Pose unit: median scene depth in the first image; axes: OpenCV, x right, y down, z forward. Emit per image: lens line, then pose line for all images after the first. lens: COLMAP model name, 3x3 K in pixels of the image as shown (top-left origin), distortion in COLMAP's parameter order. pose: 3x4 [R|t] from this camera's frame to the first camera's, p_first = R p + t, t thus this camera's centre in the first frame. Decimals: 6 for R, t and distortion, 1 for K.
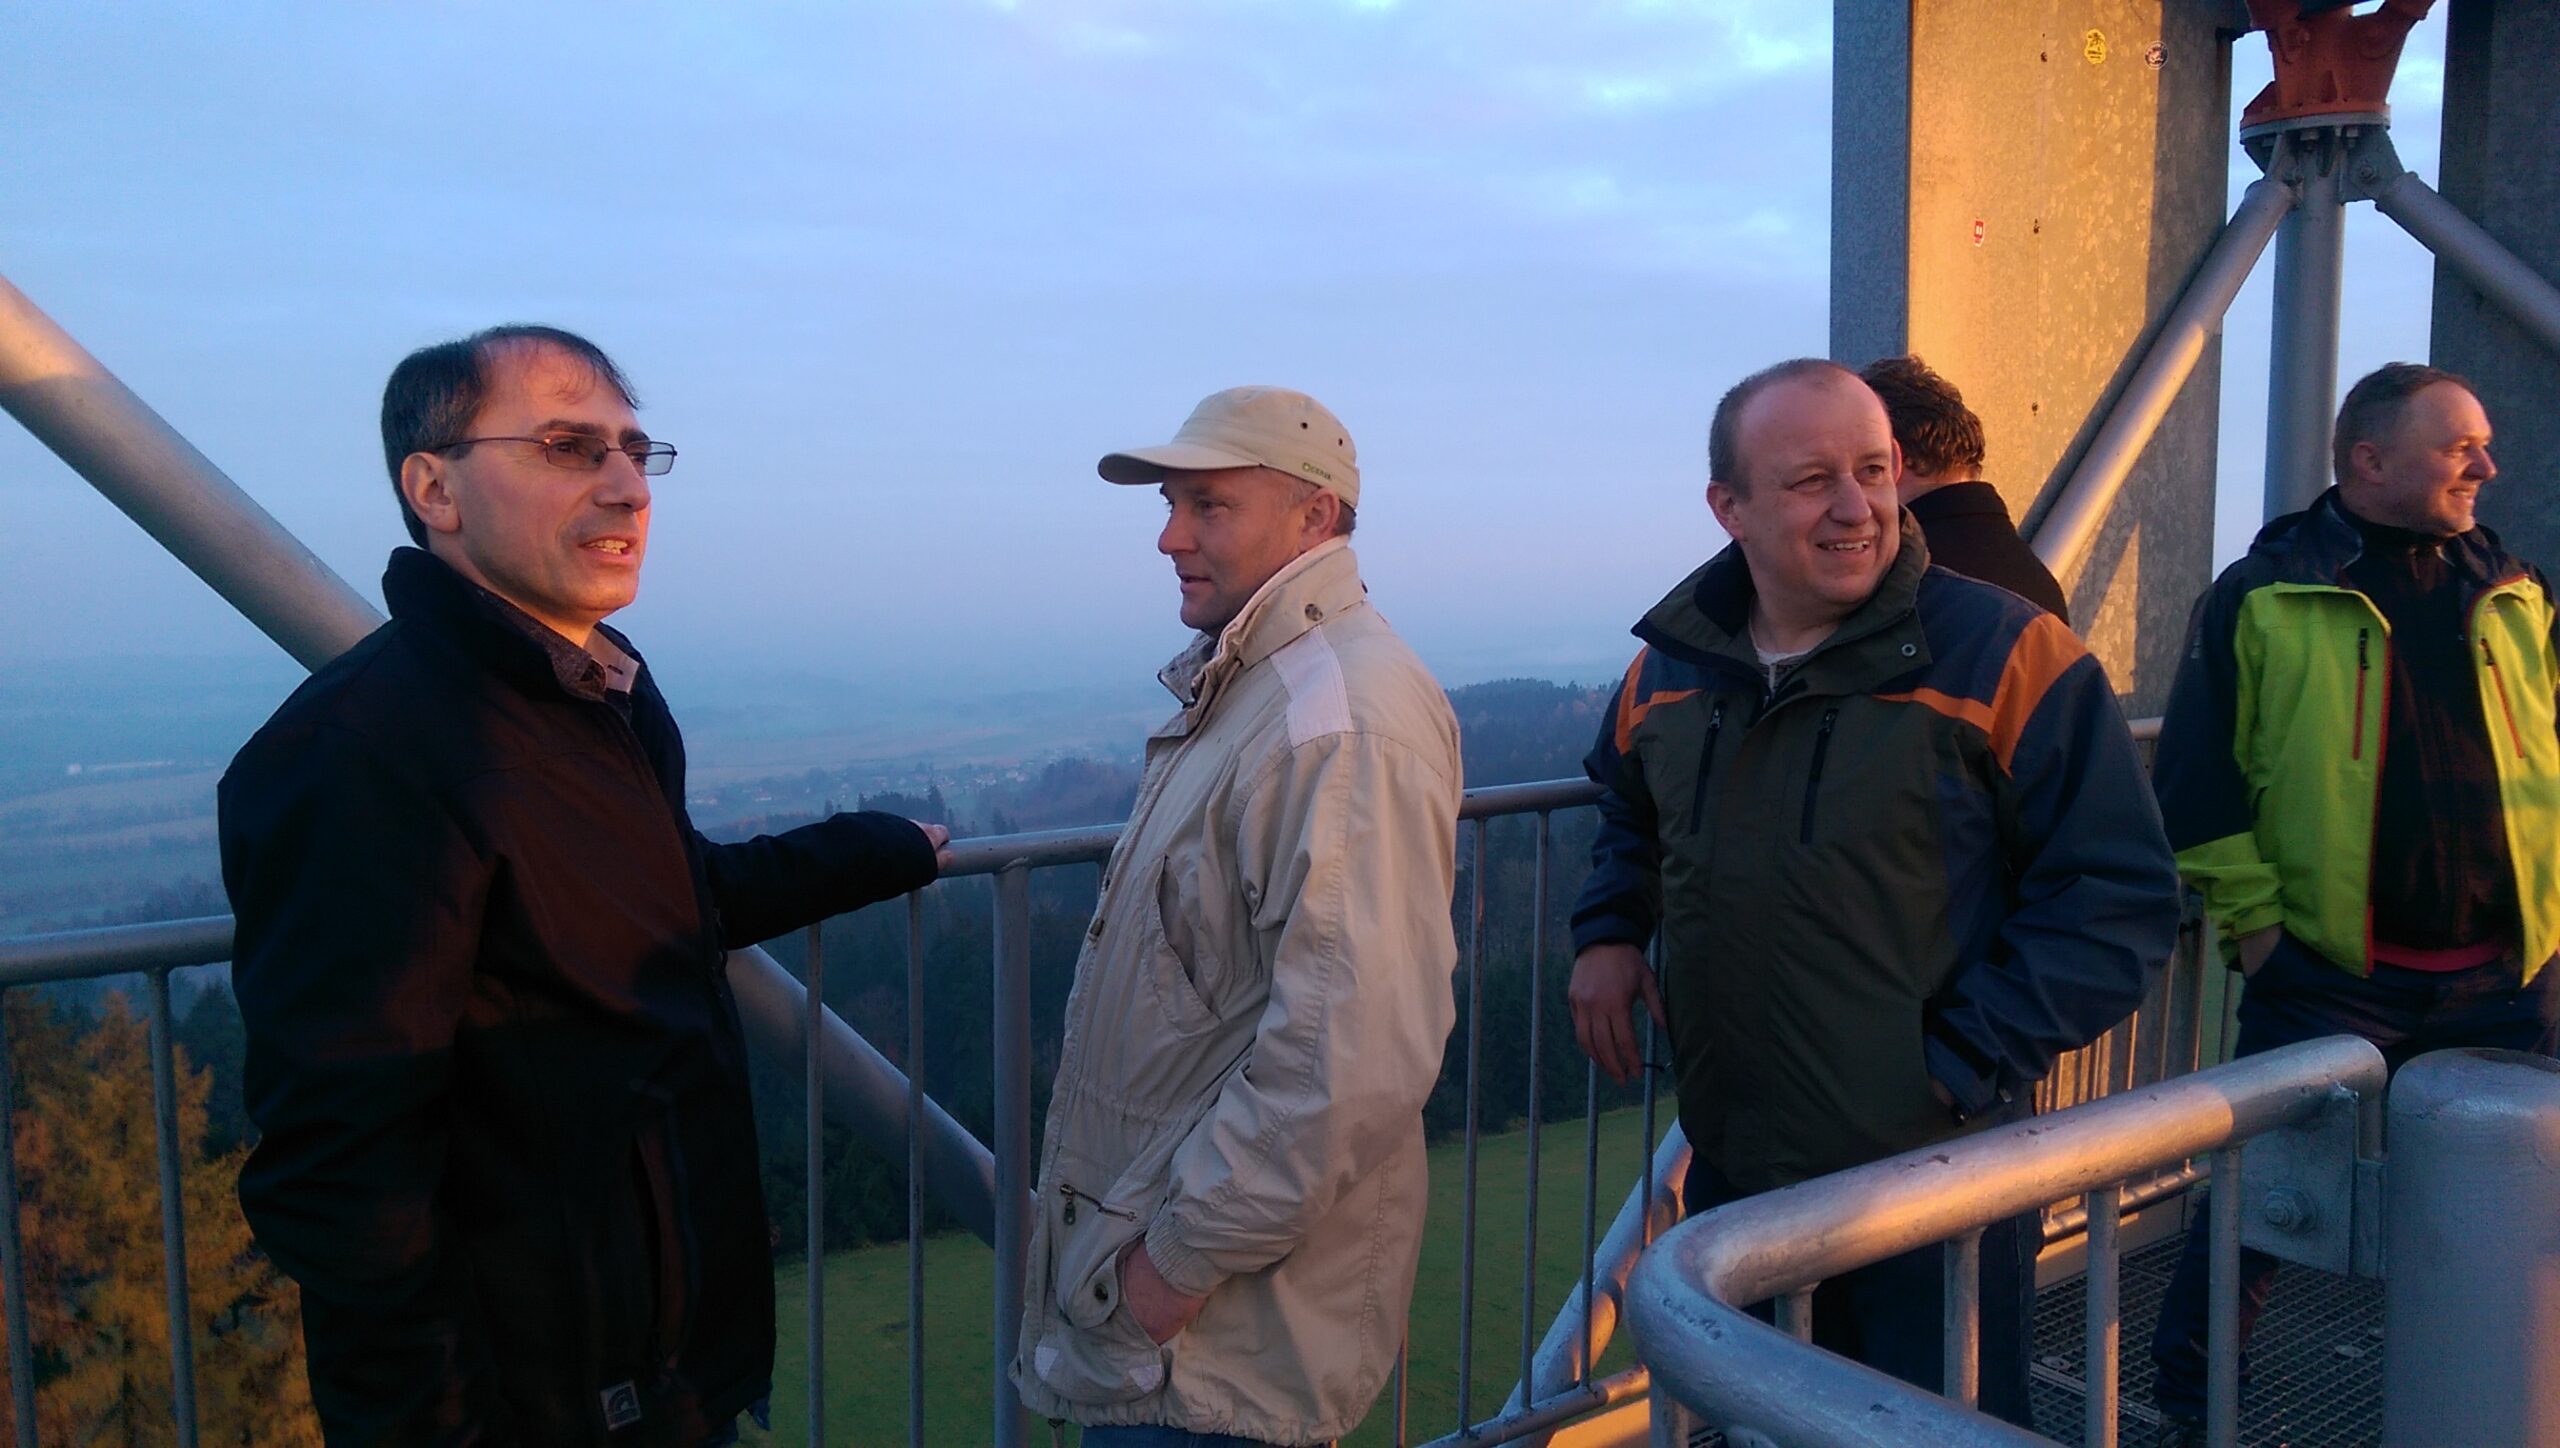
lens RADIAL K [[1793.6, 0, 1292.3], [0, 1793.6, 728.1], [0, 0, 1]] dist [0.063109, -0.080849]
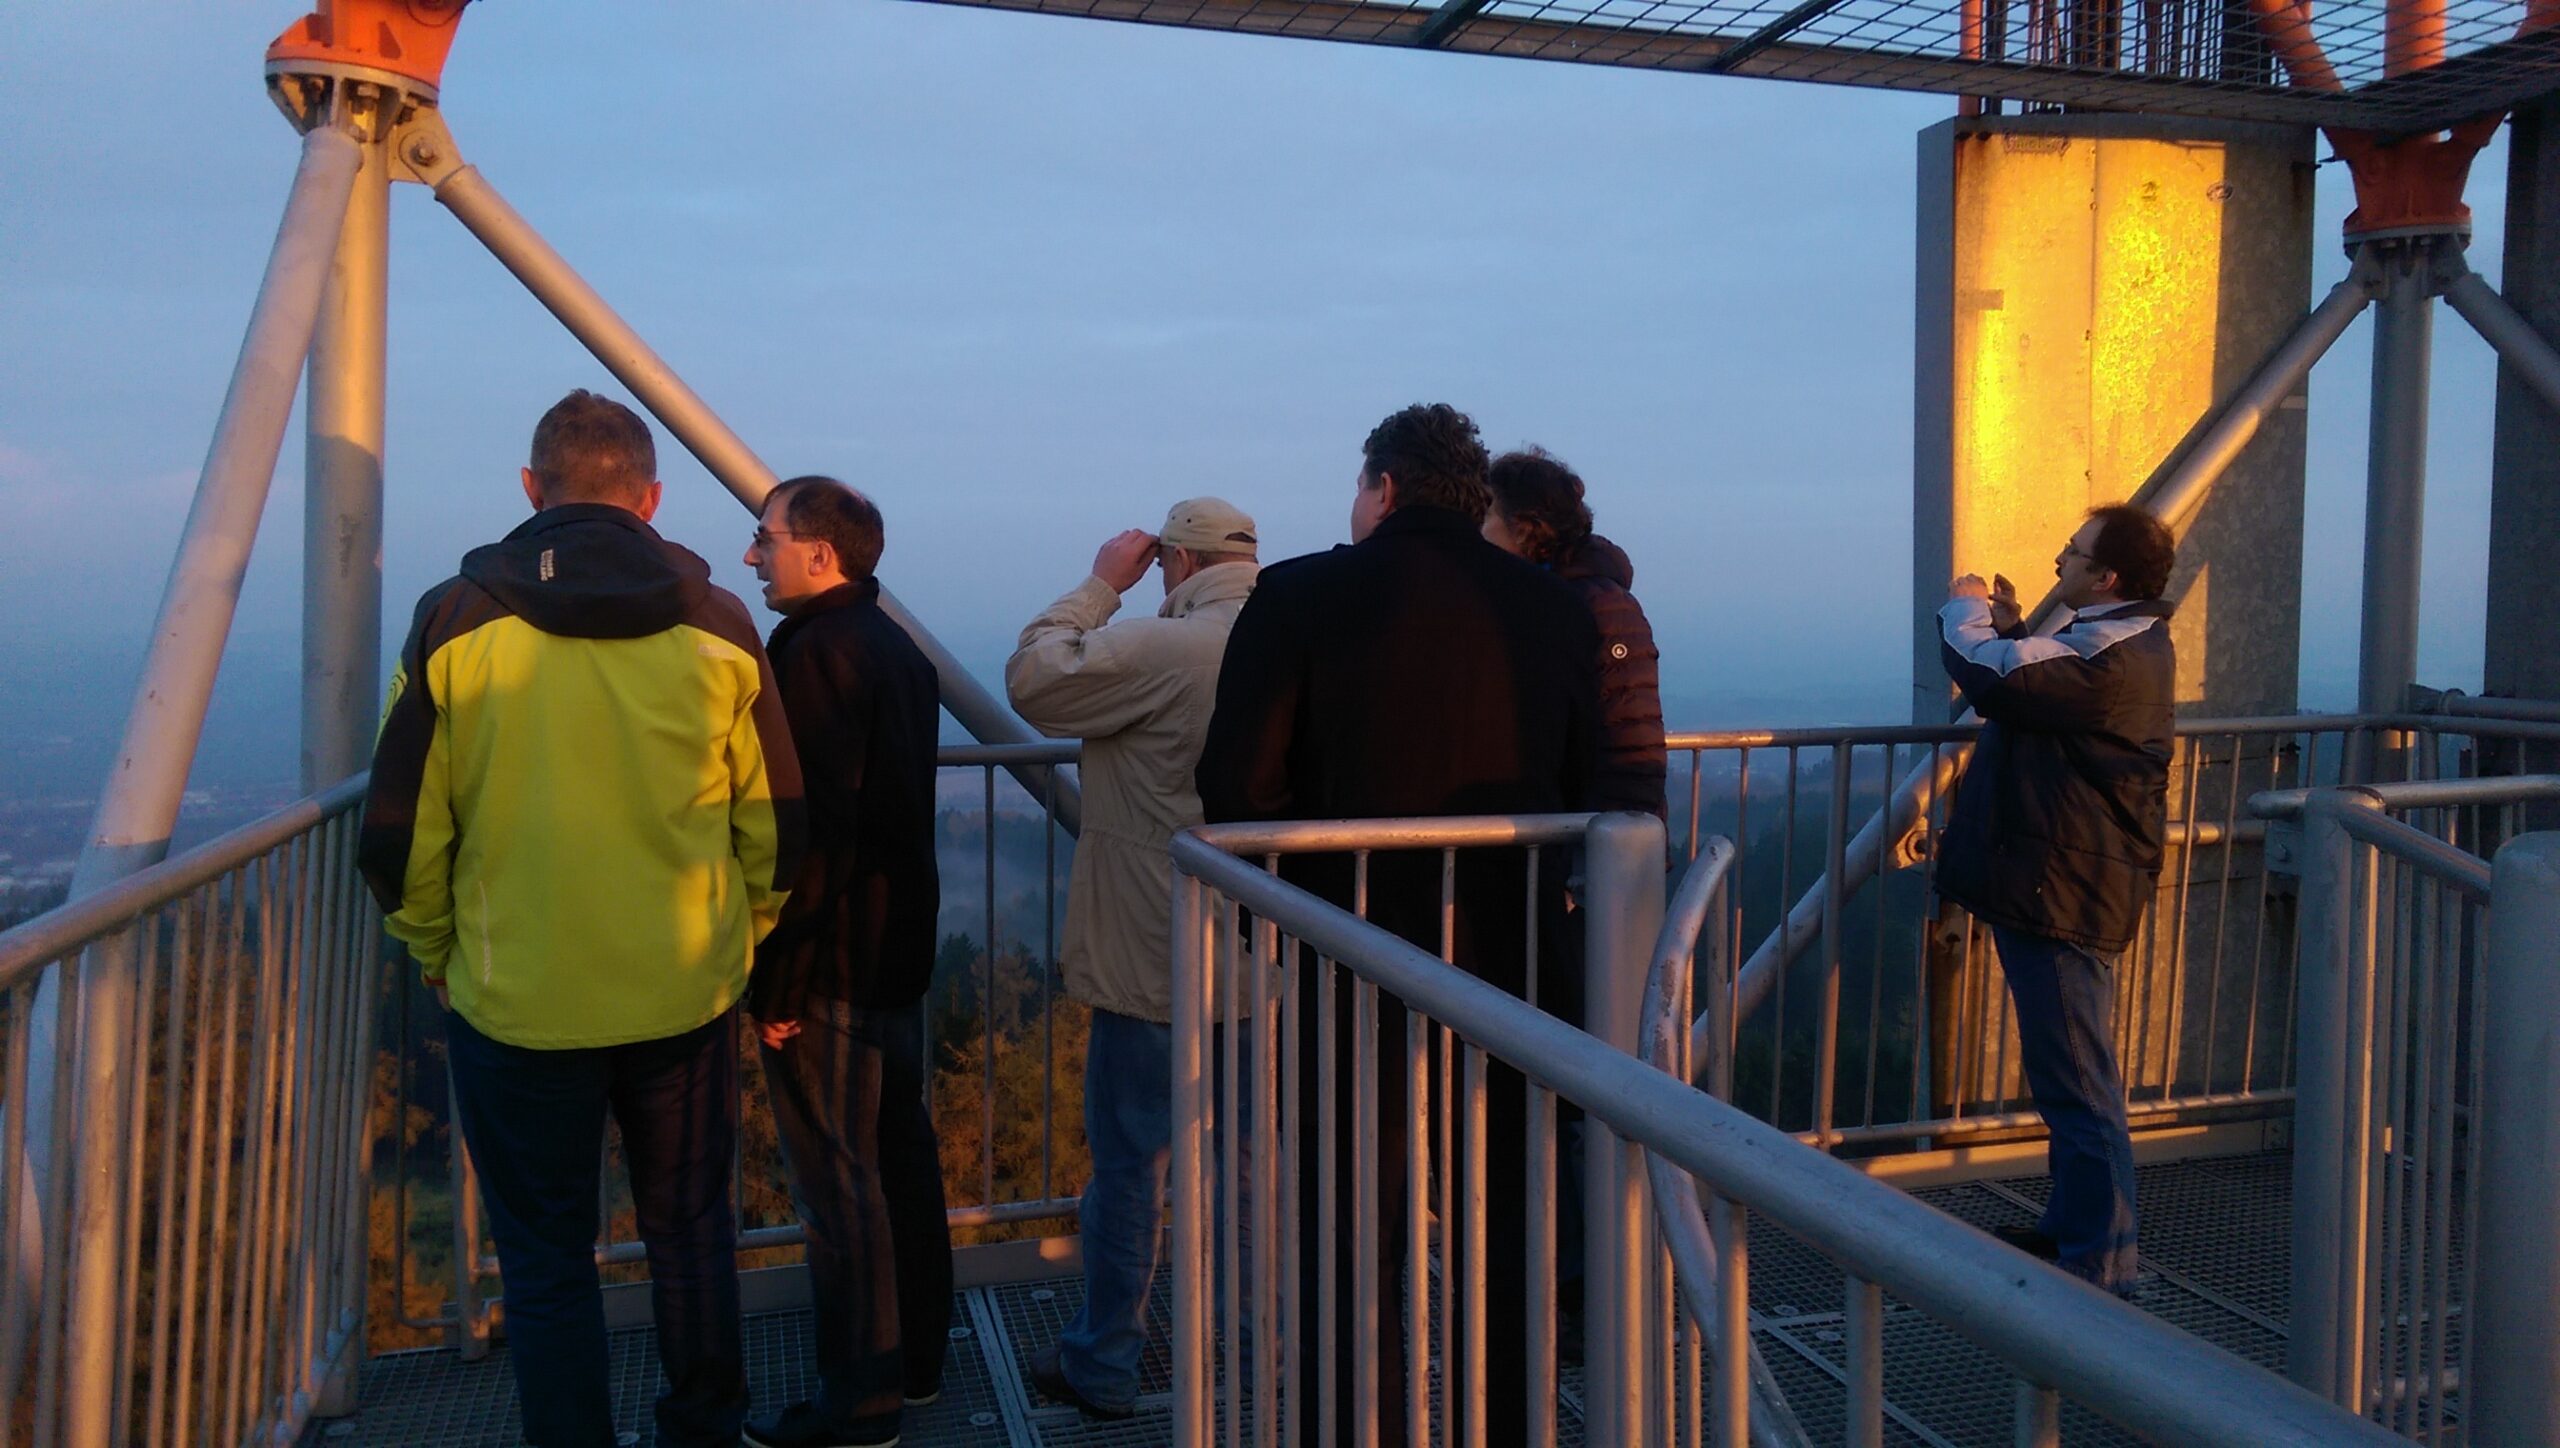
lens RADIAL K [[1793.6, 0, 1307.8], [0, 1793.6, 748.1], [0, 0, 1]] dist [0.063109, -0.080849]
pose [[0.949919, 0.045619, -0.309148, 0.268375], [-0.043074, 0.998958, 0.015057, 0.020991], [0.309513, -0.000986, 0.950895, -0.371241]]
